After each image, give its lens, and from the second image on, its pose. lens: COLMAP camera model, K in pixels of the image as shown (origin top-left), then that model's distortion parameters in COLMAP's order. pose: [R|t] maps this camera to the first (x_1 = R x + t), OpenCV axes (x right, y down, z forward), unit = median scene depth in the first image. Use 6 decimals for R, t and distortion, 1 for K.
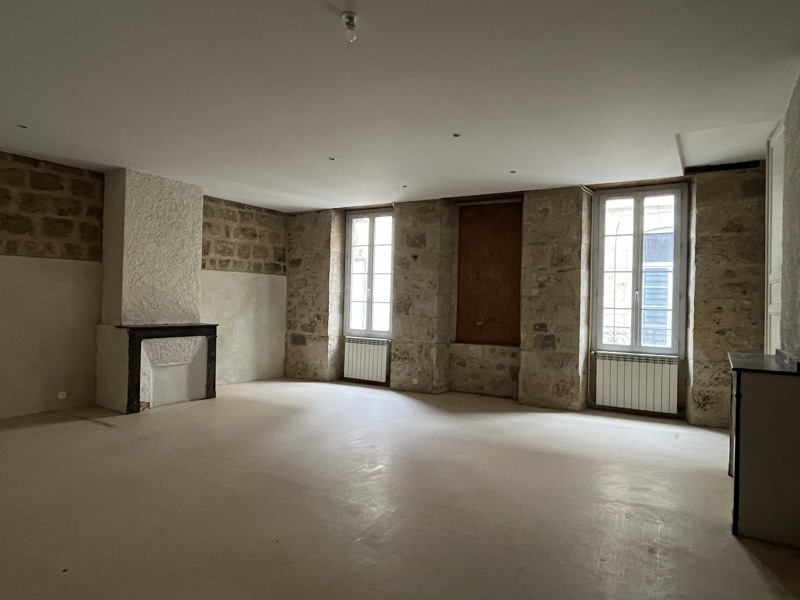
lens RADIAL K [[519.9, 0, 400.1], [0, 519.9, 300.5], [0, 0, 1]] dist [-0.031102, -0.002985]
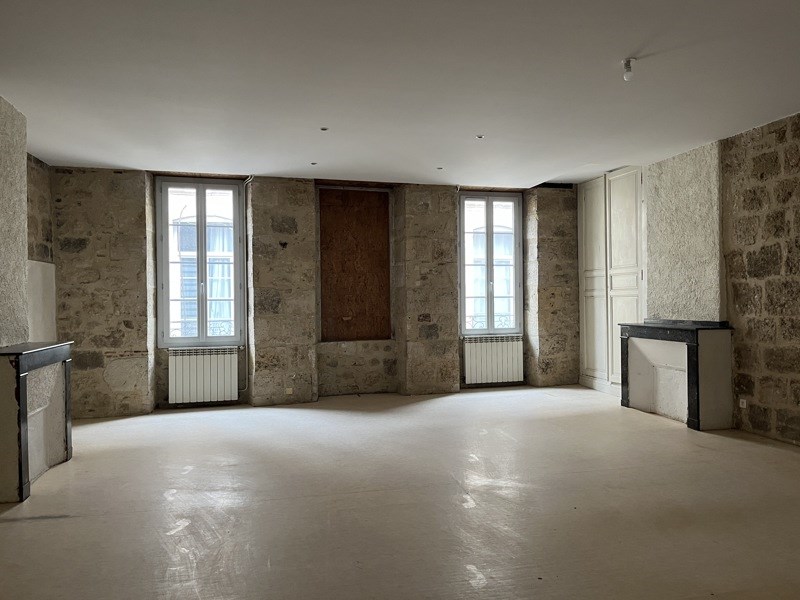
lens RADIAL K [[536.2, 0, 399.2], [0, 536.2, 300.8], [0, 0, 1]] dist [-0.004478, -0.002972]
pose [[0.680872, -0.036191, 0.731507, -0.502837], [0.025152, 0.999345, 0.026031, -0.010509], [-0.731970, 0.000675, 0.681337, 0.281997]]
